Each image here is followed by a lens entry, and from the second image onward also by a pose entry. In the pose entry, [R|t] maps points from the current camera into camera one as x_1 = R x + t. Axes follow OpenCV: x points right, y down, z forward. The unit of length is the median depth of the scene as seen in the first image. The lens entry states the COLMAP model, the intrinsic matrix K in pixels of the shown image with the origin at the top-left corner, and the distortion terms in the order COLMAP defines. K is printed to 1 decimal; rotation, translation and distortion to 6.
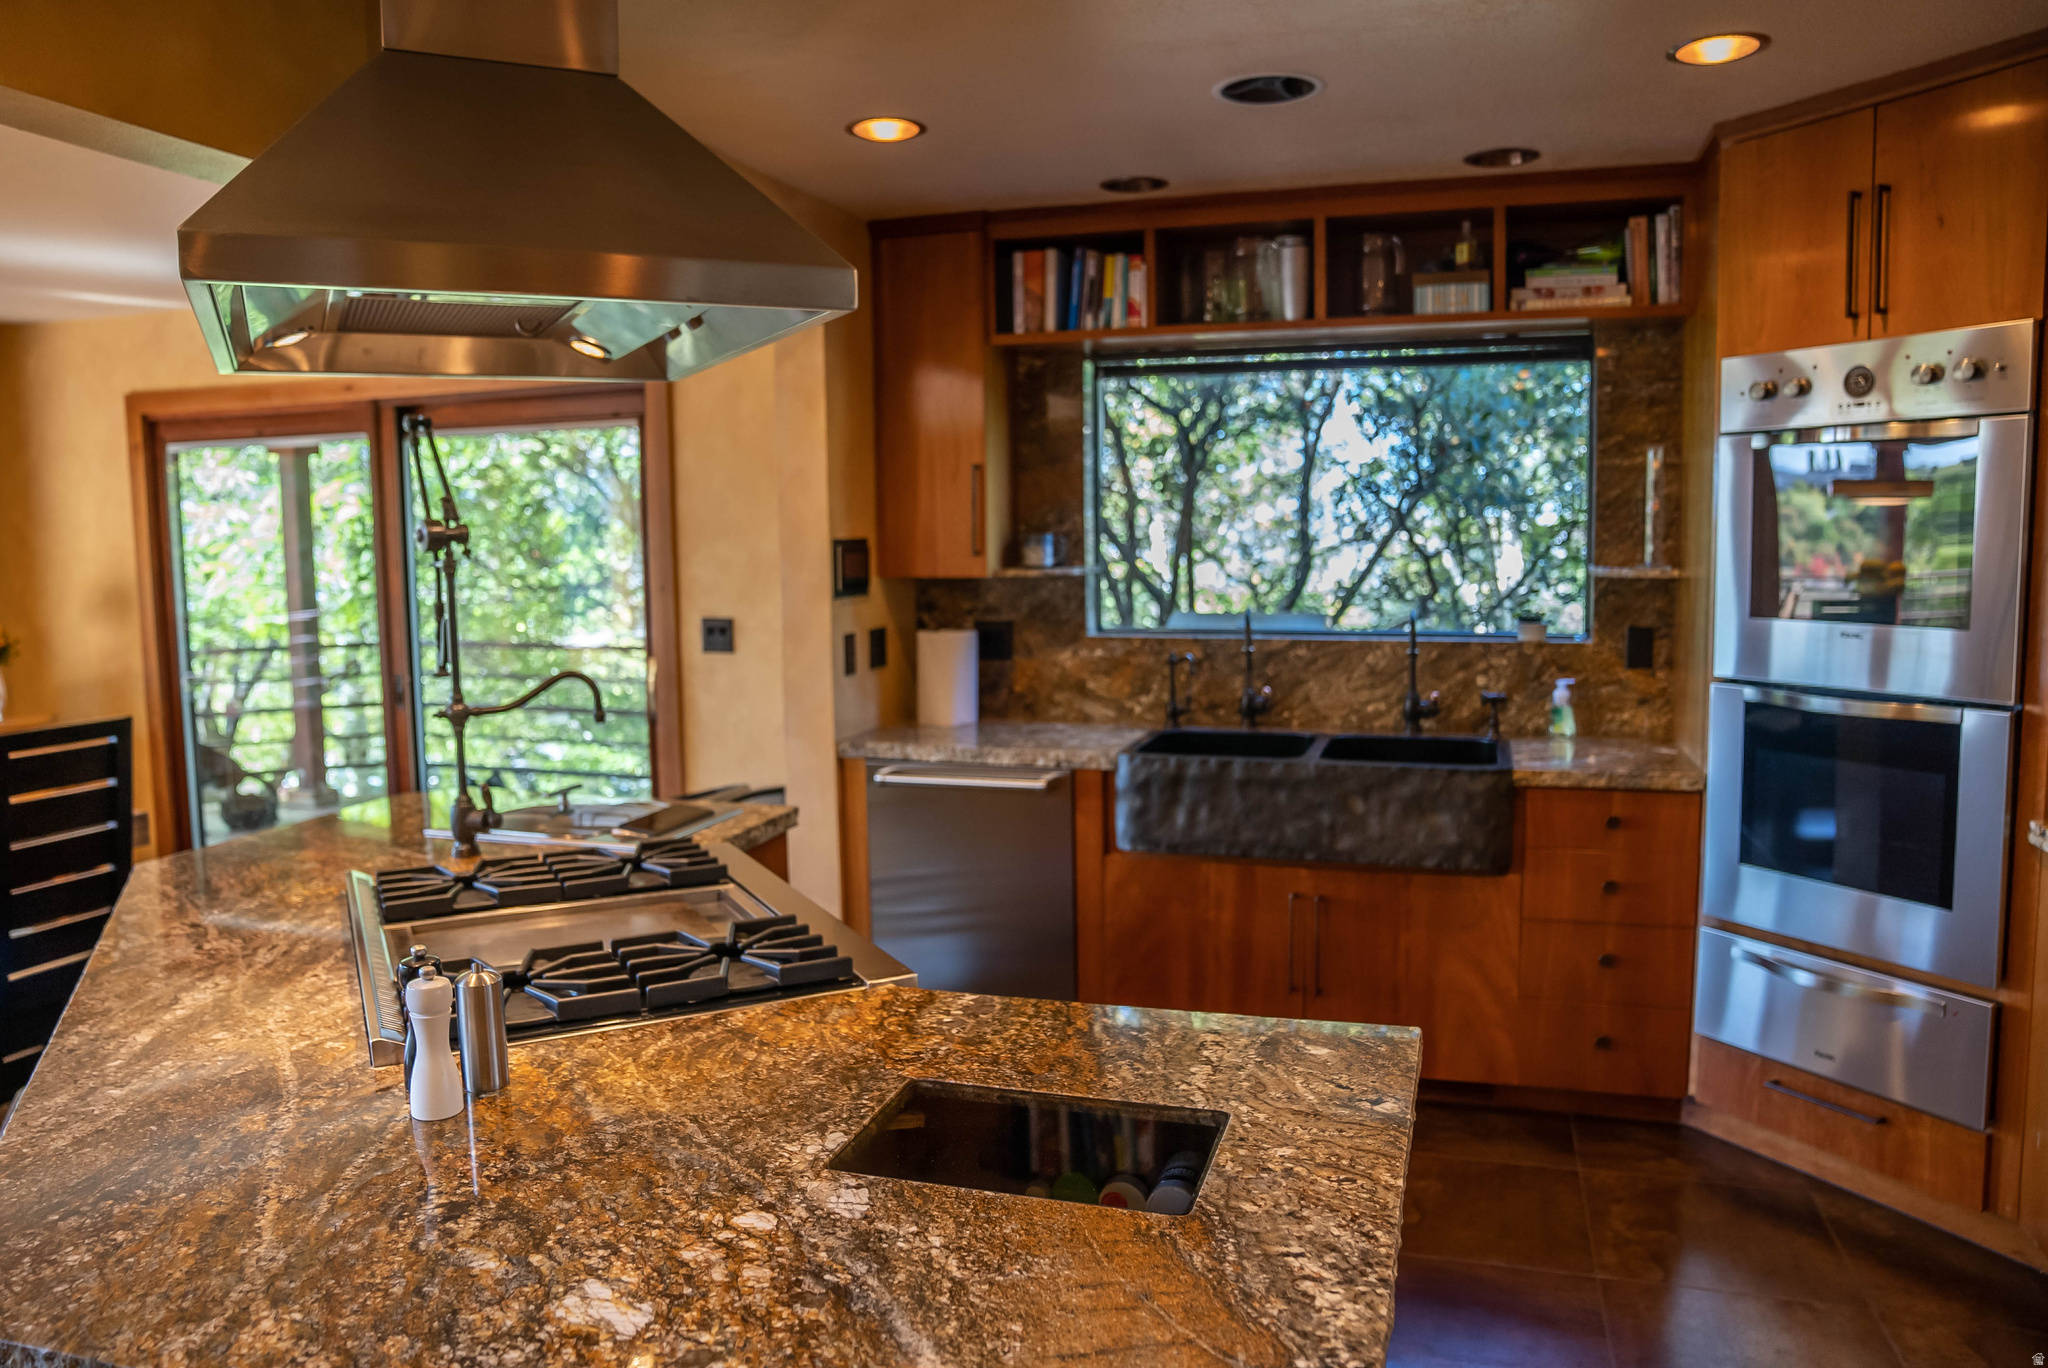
lens RADIAL K [[1424.0, 0, 1019.9], [0, 1424.0, 677.0], [0, 0, 1]] dist [-0.136480, 0.106534]
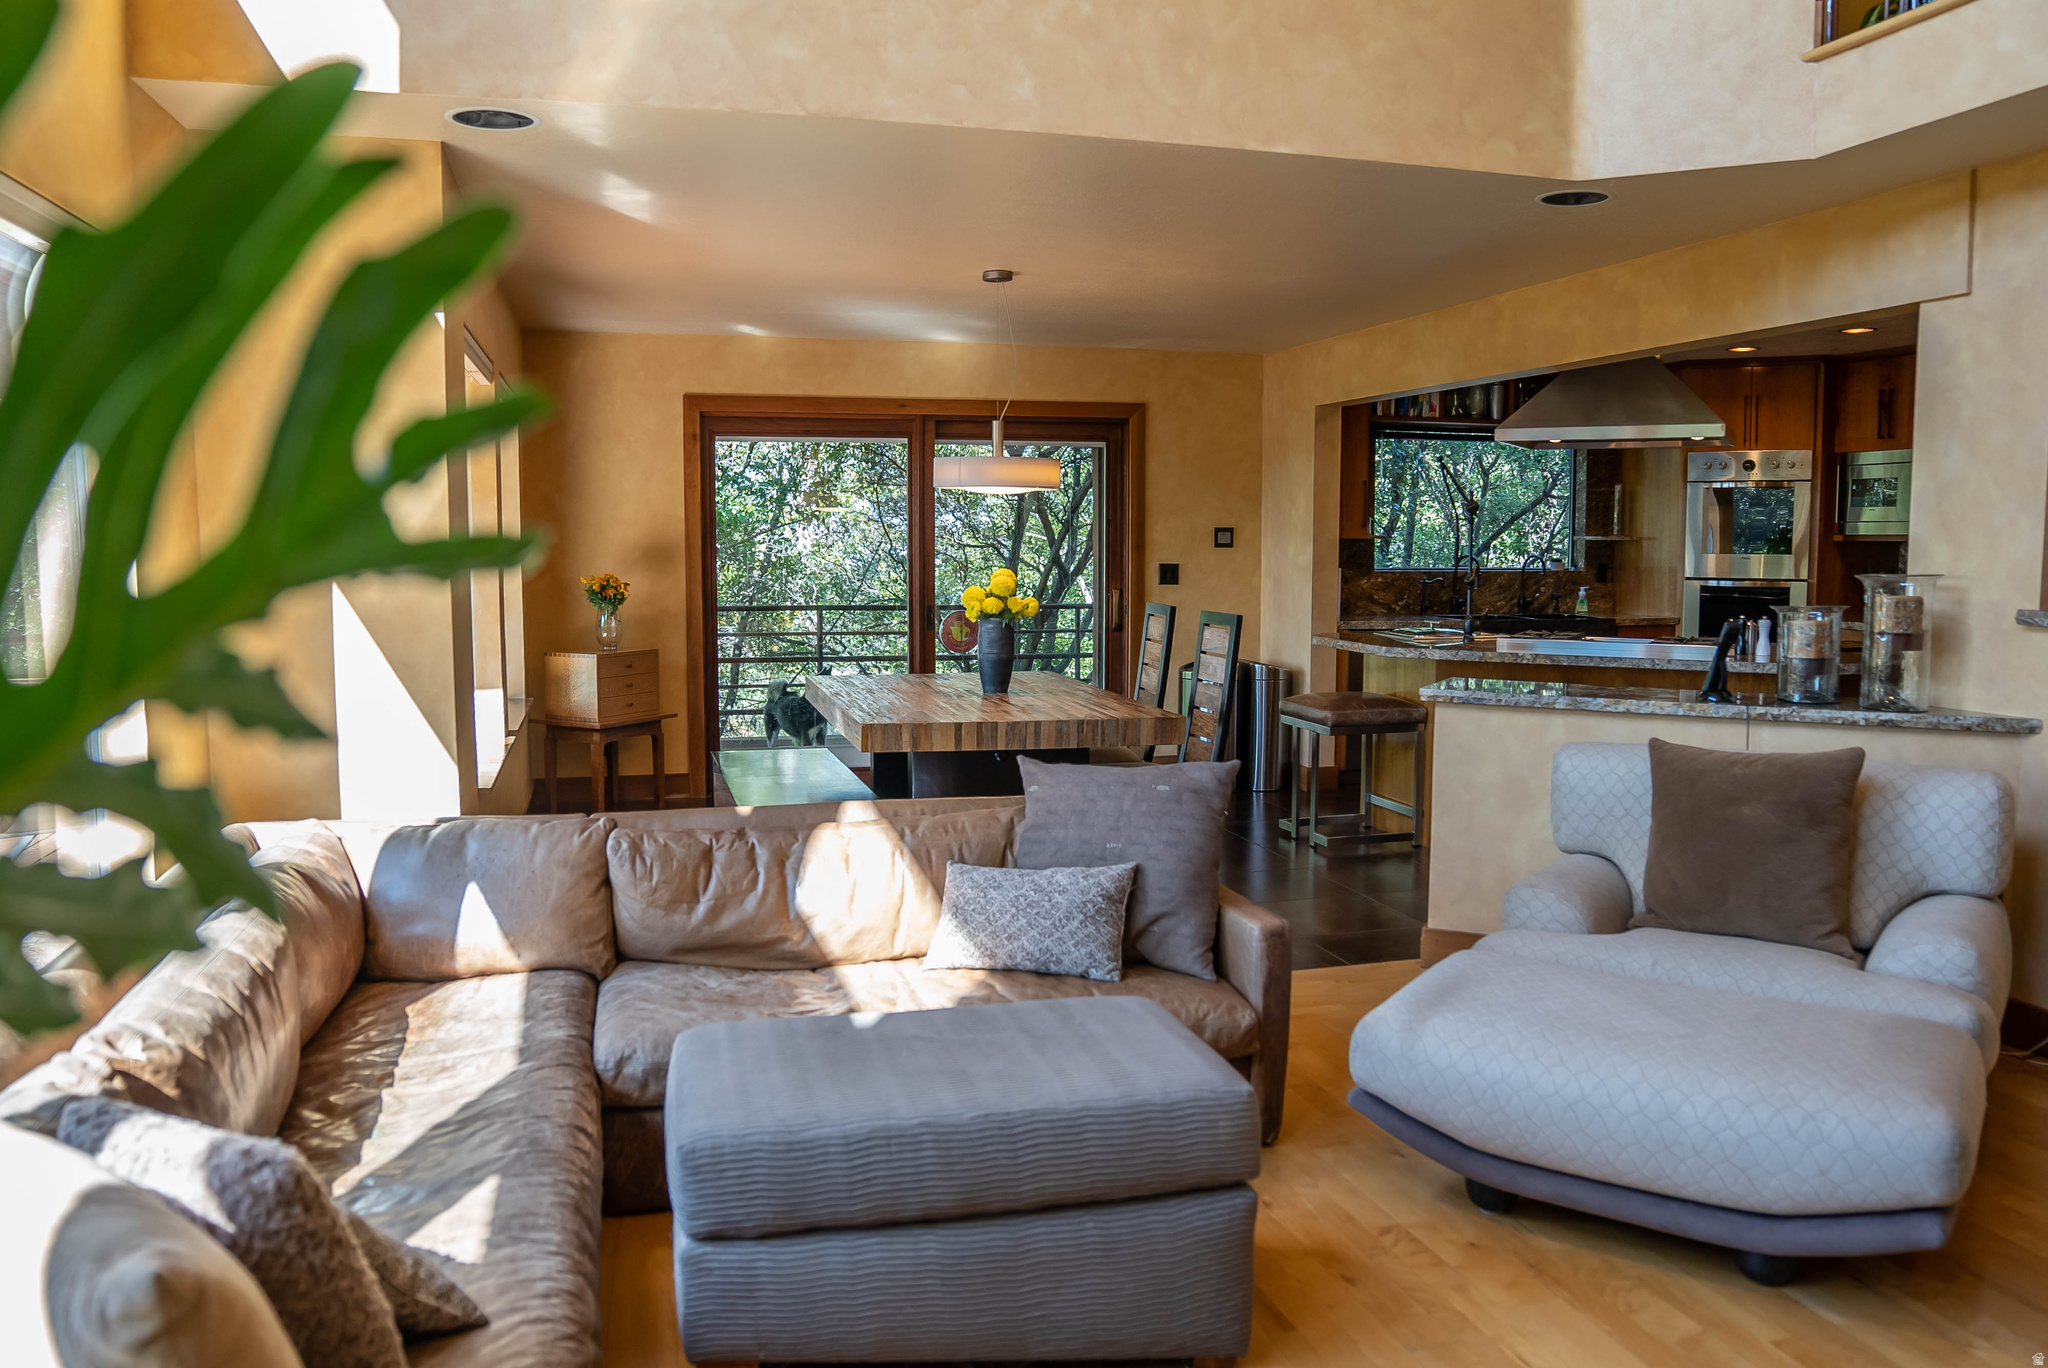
lens RADIAL K [[1452.6, 0, 1024.0], [0, 1452.6, 684.0], [0, 0, 1]] dist [-0.092778, 0.000711]
pose [[0.839839, -0.042832, 0.541144, -1.653762], [0.045260, 0.998936, 0.008824, 0.099504], [-0.540946, 0.017081, 0.840884, -0.448119]]
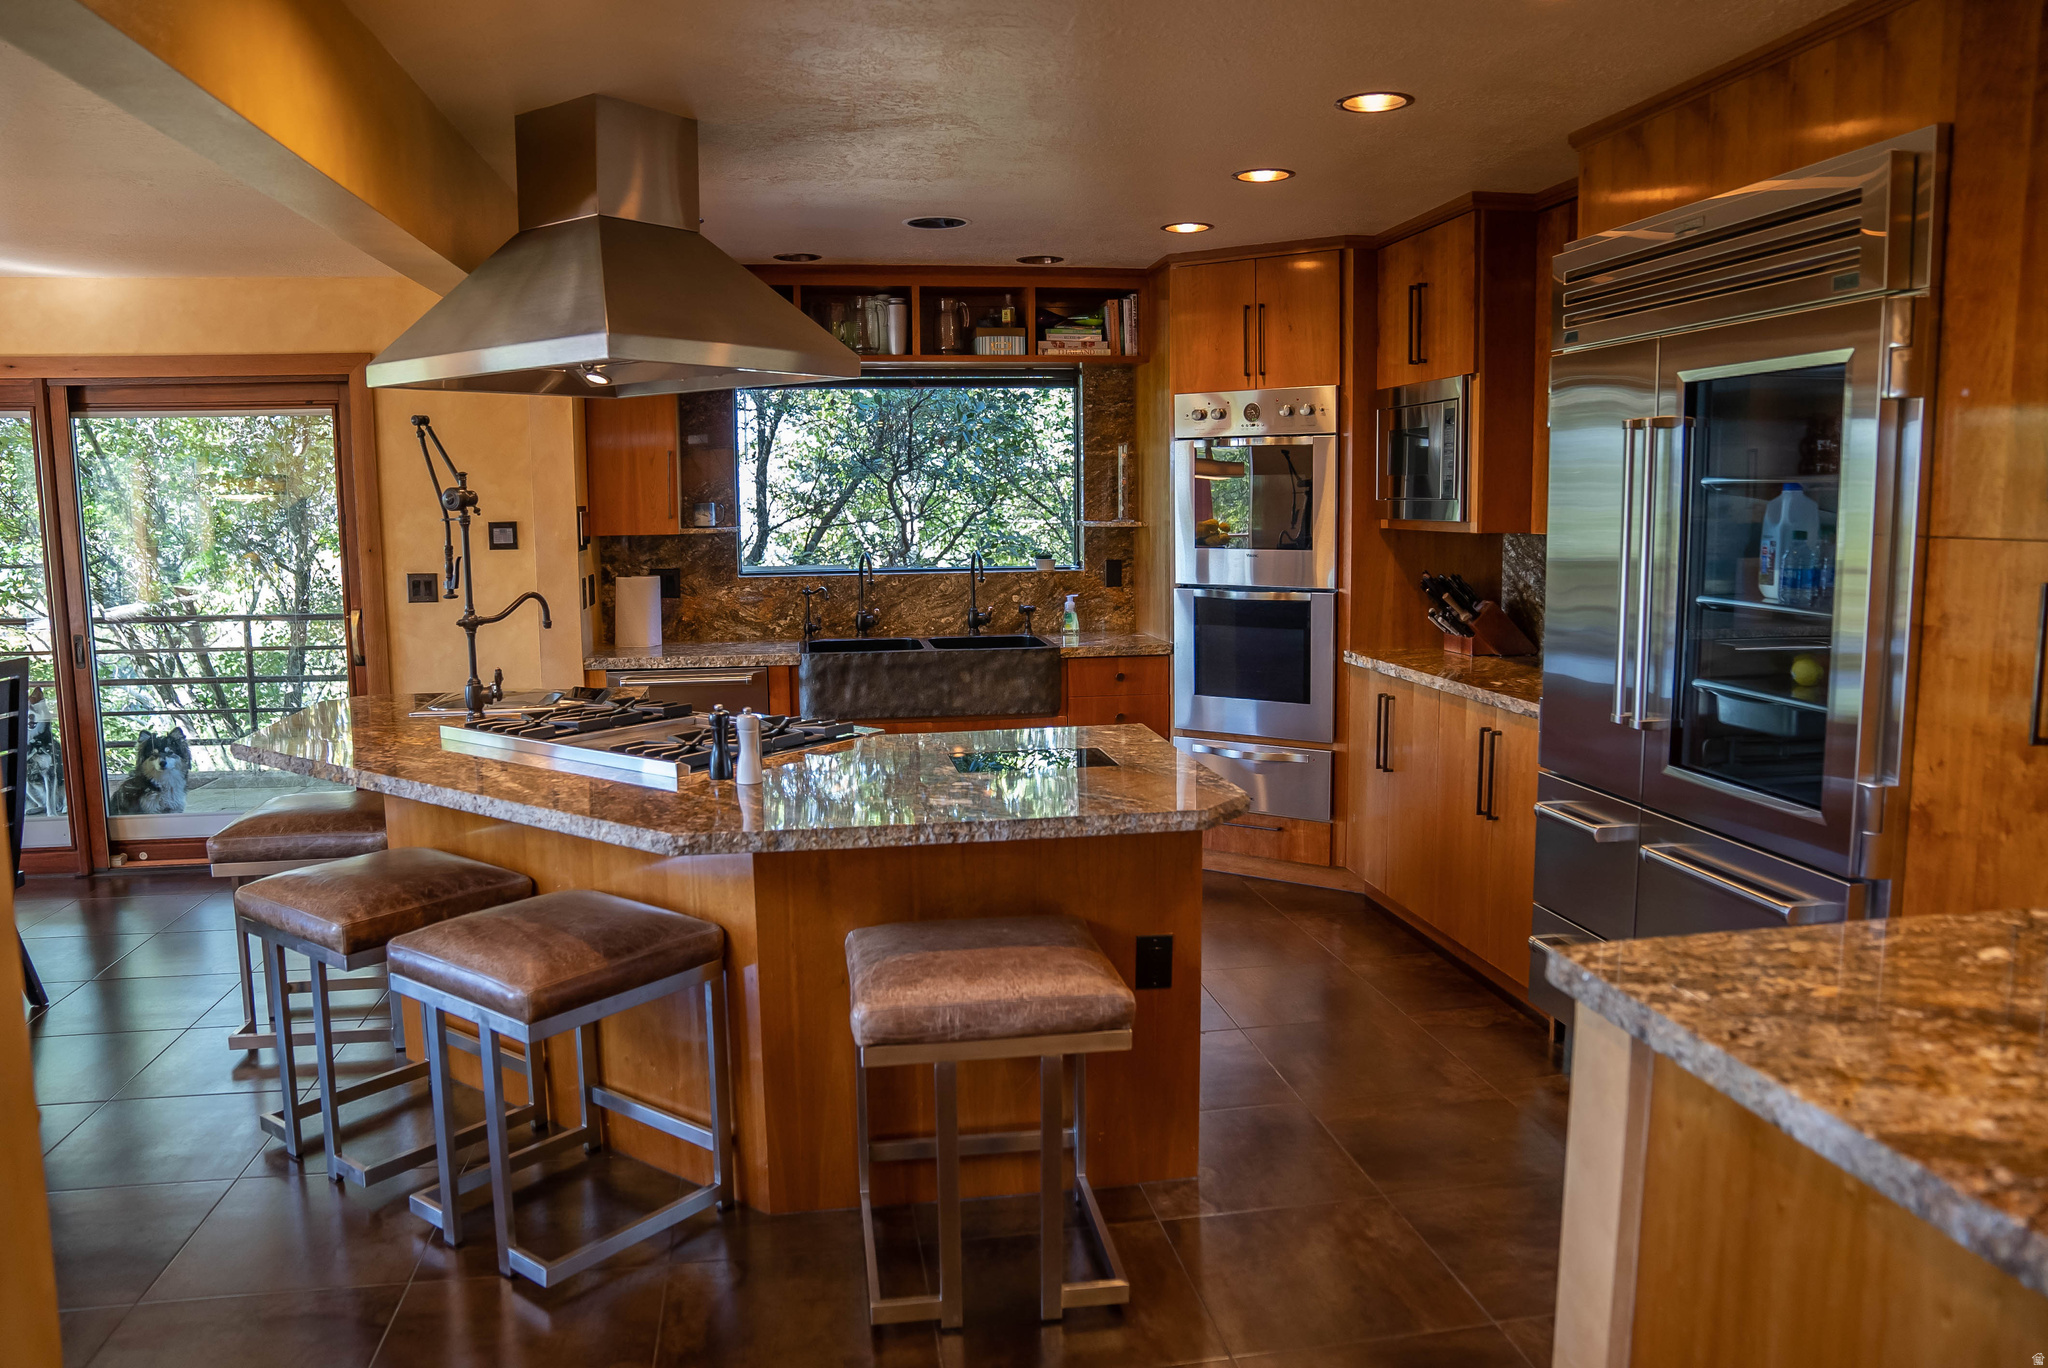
lens RADIAL K [[1424.0, 0, 1019.9], [0, 1424.0, 677.0], [0, 0, 1]] dist [-0.136480, 0.106534]
pose [[0.893223, -0.053358, 0.446437, -0.375811], [0.045536, 0.998563, 0.028238, 0.046932], [-0.447302, -0.004894, 0.894370, -0.386065]]
